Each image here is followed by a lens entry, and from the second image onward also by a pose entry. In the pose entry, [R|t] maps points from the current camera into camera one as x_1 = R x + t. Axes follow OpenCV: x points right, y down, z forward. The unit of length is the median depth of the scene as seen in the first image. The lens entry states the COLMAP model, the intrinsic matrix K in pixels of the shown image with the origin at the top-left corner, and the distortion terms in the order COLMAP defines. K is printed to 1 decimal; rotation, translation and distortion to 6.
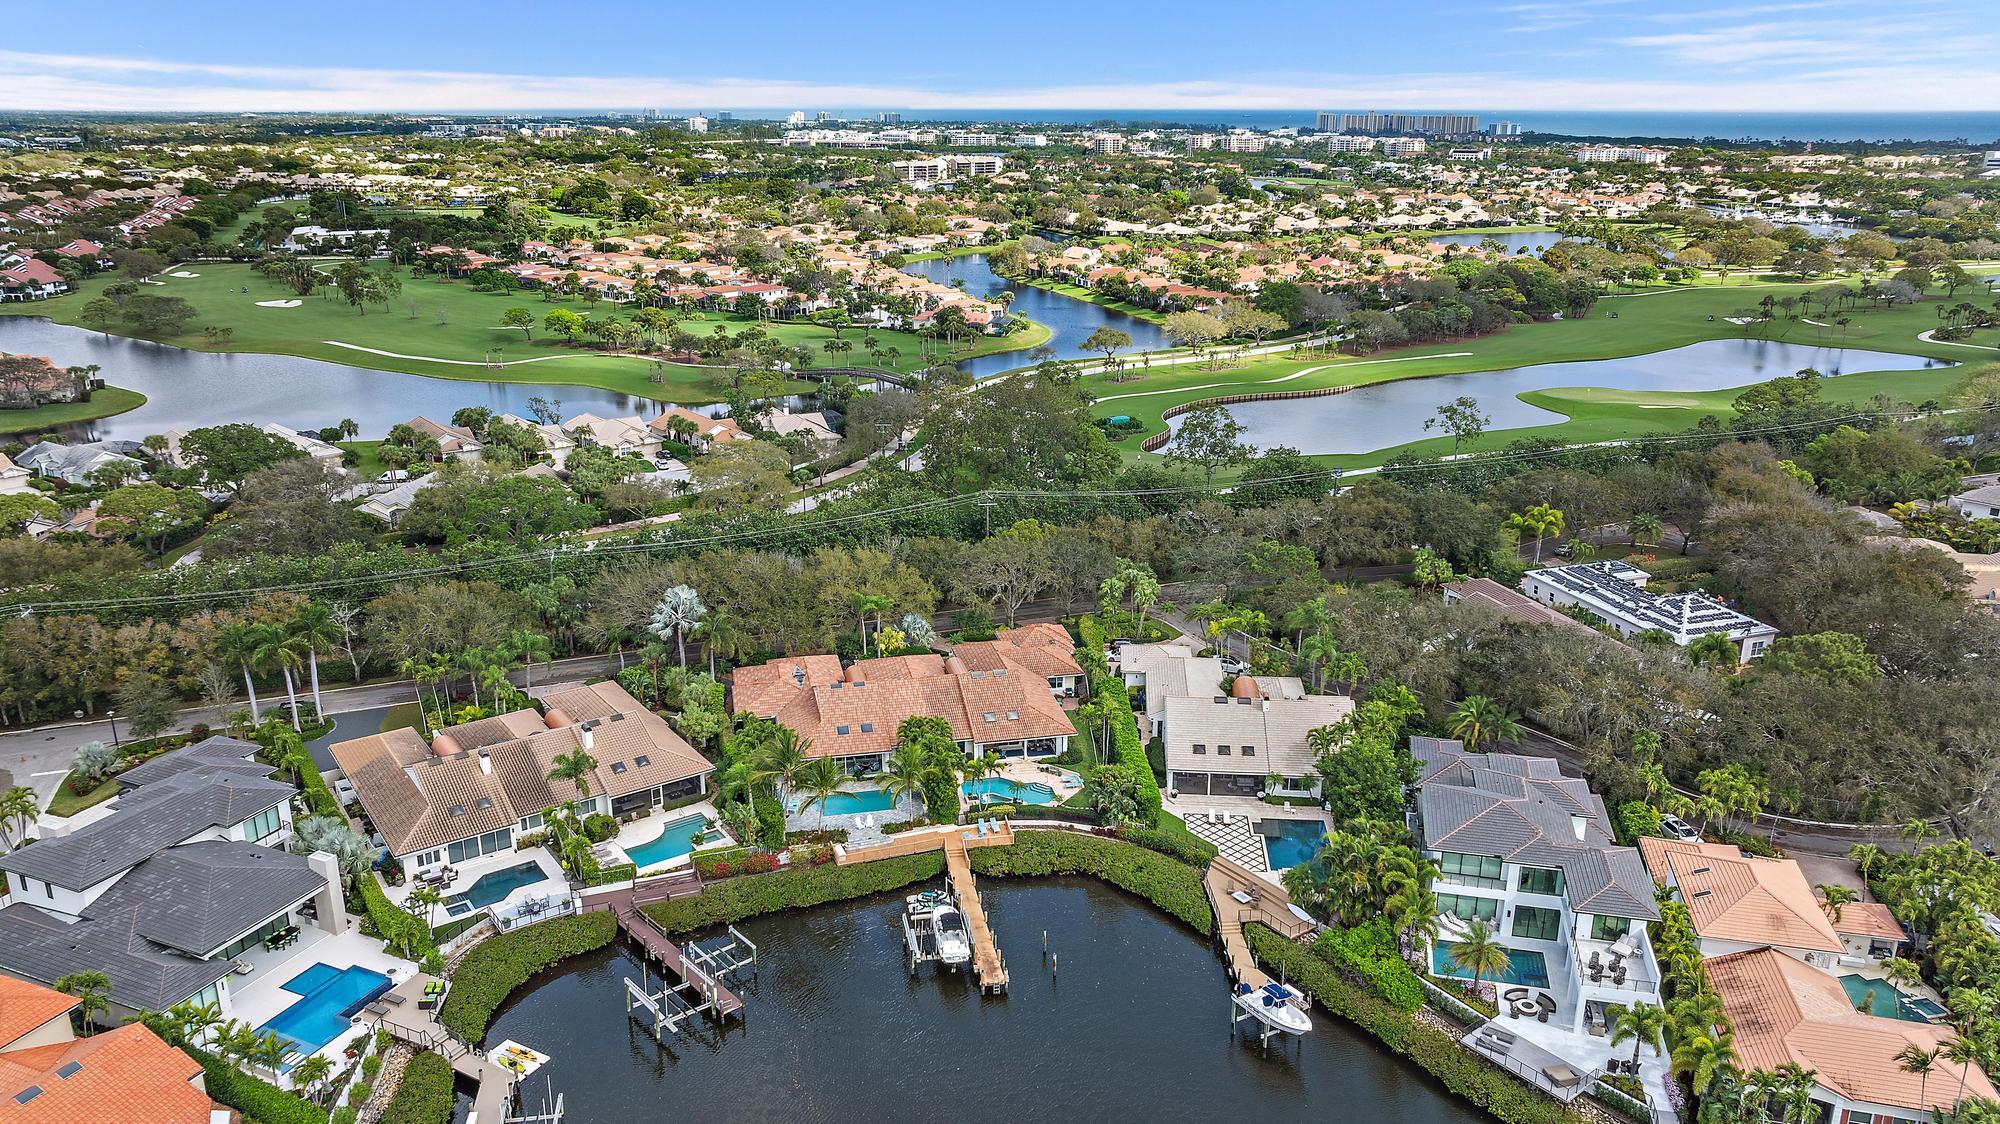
lens RADIAL K [[1413.0, 0, 997.6], [0, 1413.0, 574.9], [0, 0, 1]] dist [-0.024500, 0.010352]
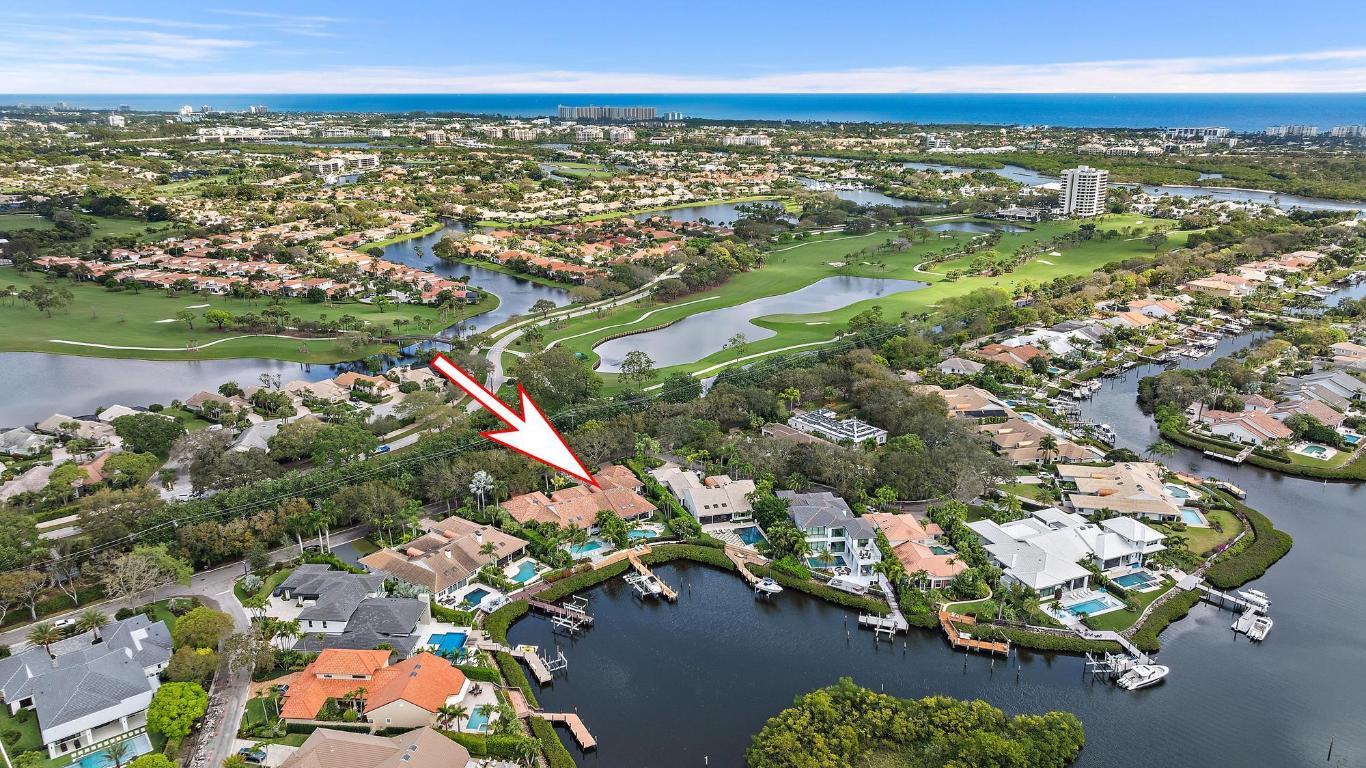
lens RADIAL K [[965.1, 0, 683.0], [0, 965.1, 380.0], [0, 0, 1]] dist [-0.024500, 0.010352]
pose [[0.937832, -0.100025, 0.332366, -0.468337], [0.107442, 0.994203, -0.003964, -0.109356], [-0.330043, 0.039427, 0.943142, -0.688580]]
